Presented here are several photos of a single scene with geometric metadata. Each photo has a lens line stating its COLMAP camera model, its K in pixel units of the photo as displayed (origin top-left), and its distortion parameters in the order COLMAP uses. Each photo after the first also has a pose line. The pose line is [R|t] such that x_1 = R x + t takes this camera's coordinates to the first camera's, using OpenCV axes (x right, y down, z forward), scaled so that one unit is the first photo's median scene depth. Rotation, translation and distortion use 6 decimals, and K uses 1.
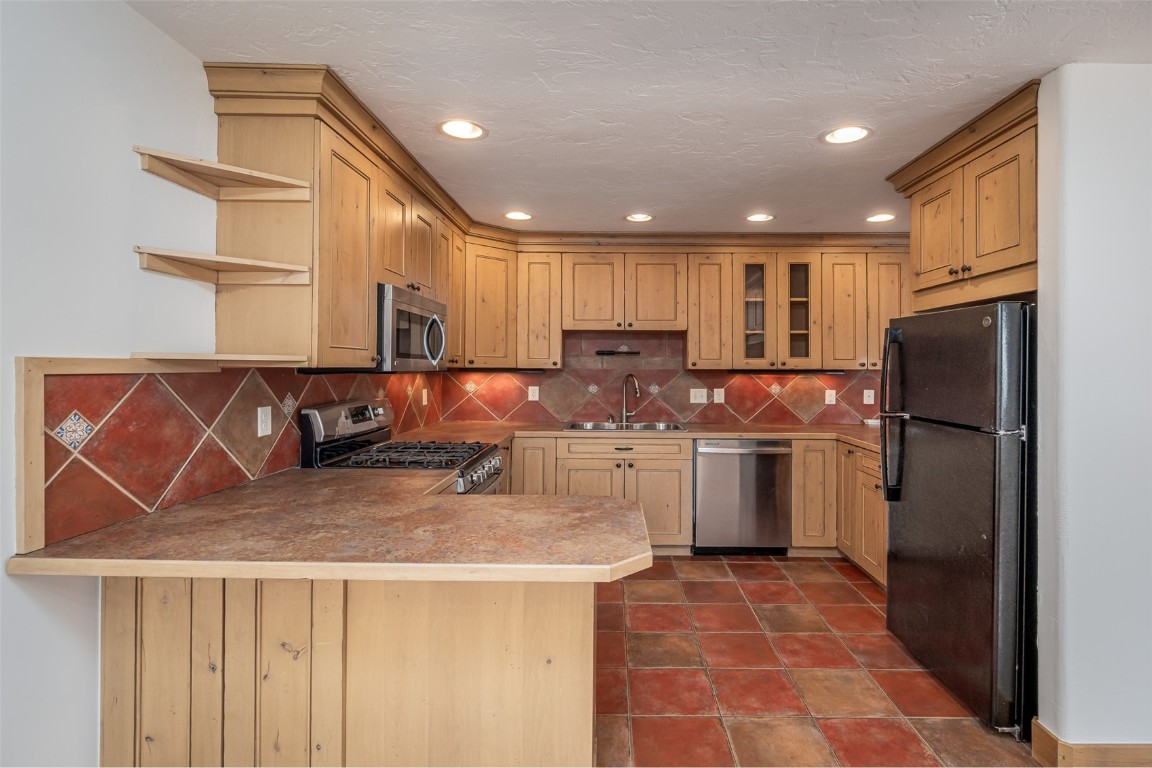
lens RADIAL K [[517.5, 0, 578.9], [0, 517.5, 368.8], [0, 0, 1]] dist [-0.001242, -0.000338]
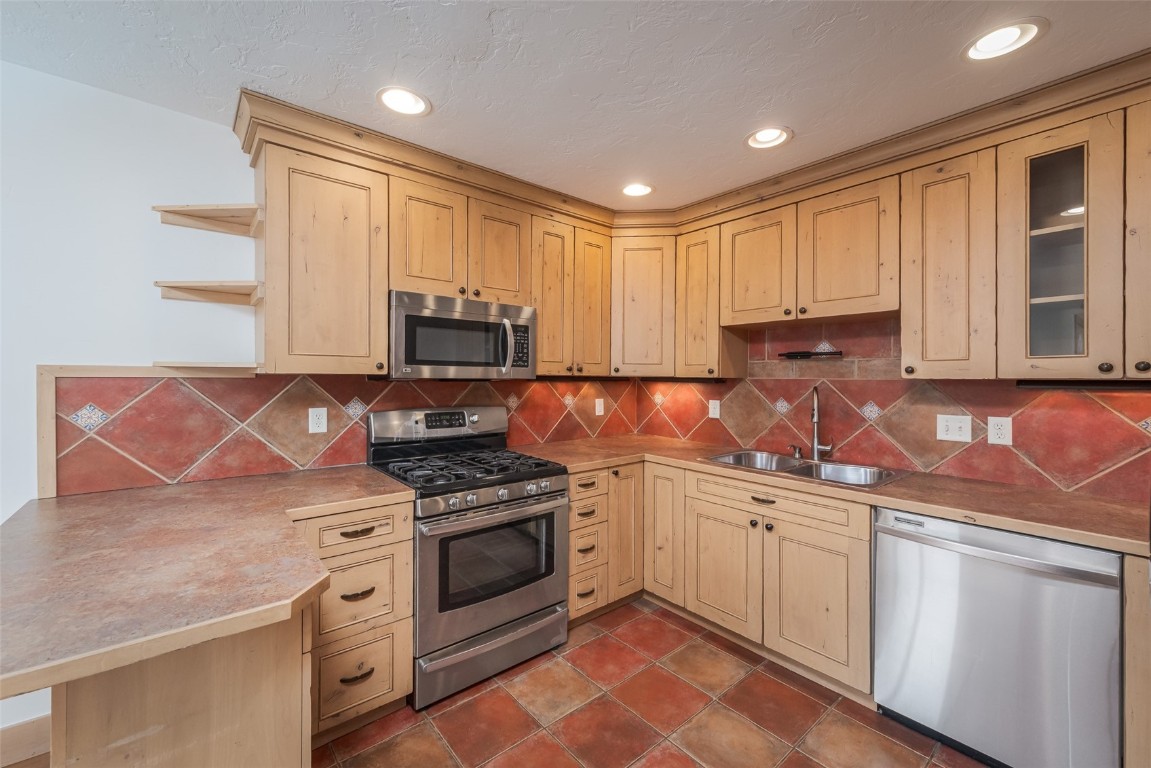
lens RADIAL K [[476.4, 0, 580.6], [0, 476.4, 378.4], [0, 0, 1]] dist [0.007006, -0.000230]
pose [[0.703953, 0.002849, -0.710241, 0.520486], [-0.005705, 0.999982, -0.001644, 0.004925], [0.710223, 0.005209, 0.703957, 0.601137]]
